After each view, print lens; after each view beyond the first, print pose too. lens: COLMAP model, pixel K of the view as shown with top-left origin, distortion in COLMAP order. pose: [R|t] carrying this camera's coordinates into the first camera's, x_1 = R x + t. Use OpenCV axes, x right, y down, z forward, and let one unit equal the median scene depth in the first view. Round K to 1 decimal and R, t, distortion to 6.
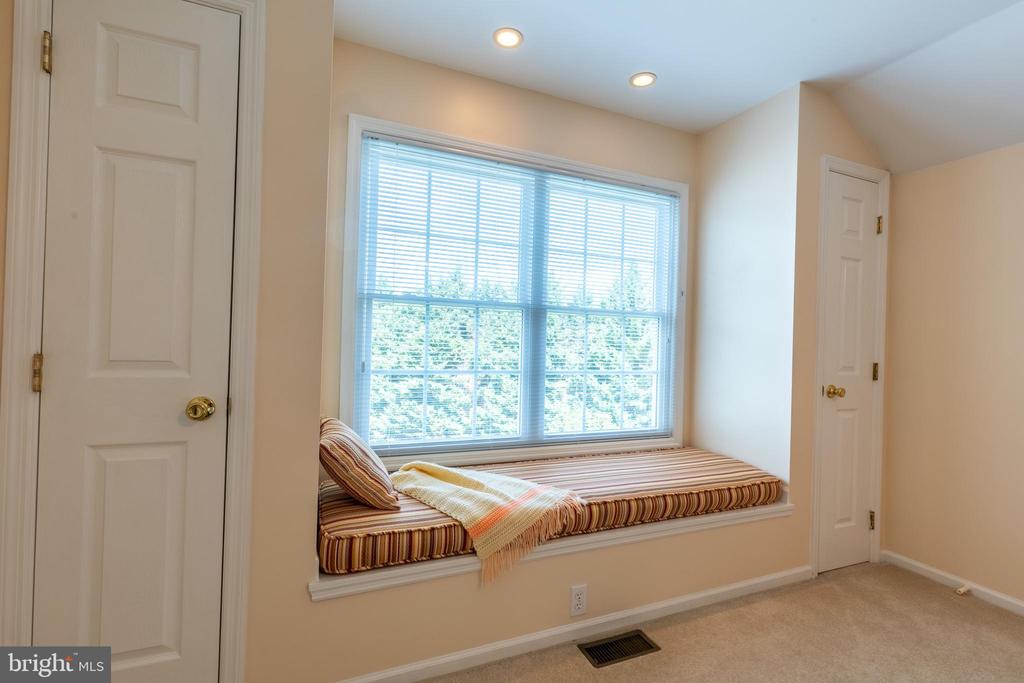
lens RADIAL K [[457.7, 0, 515.5], [0, 457.7, 341.9], [0, 0, 1]] dist [0.001773, -0.000912]
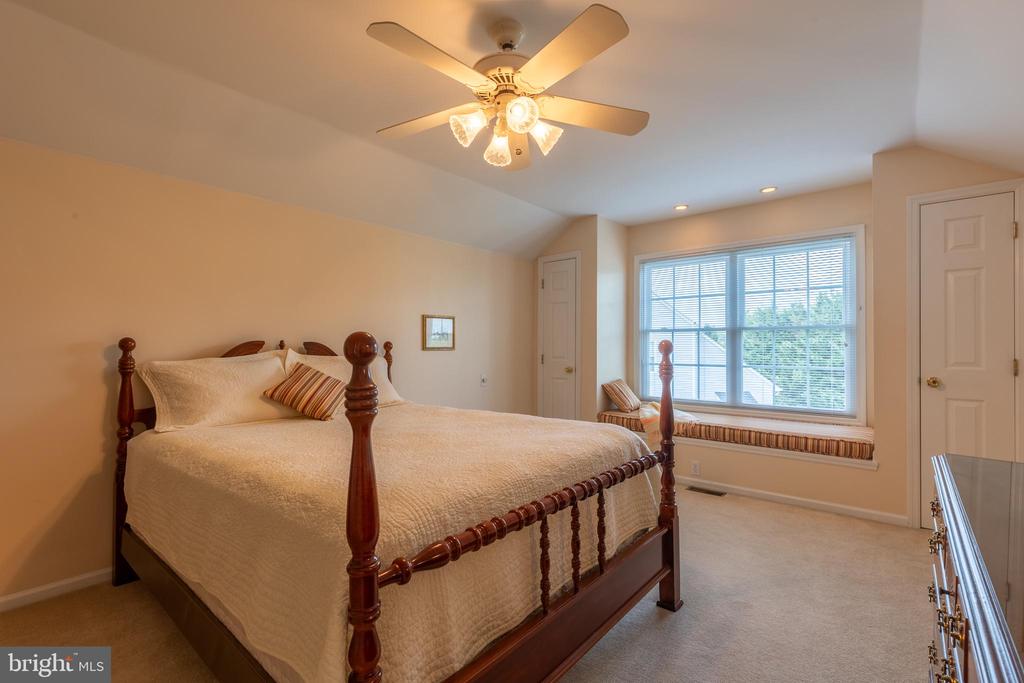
lens RADIAL K [[457.7, 0, 515.5], [0, 457.7, 341.9], [0, 0, 1]] dist [0.001773, -0.000912]
pose [[0.443462, -0.045818, -0.895122, 1.243513], [0.006513, 0.998831, -0.047899, 0.051197], [0.896270, 0.015412, 0.443241, -0.519481]]
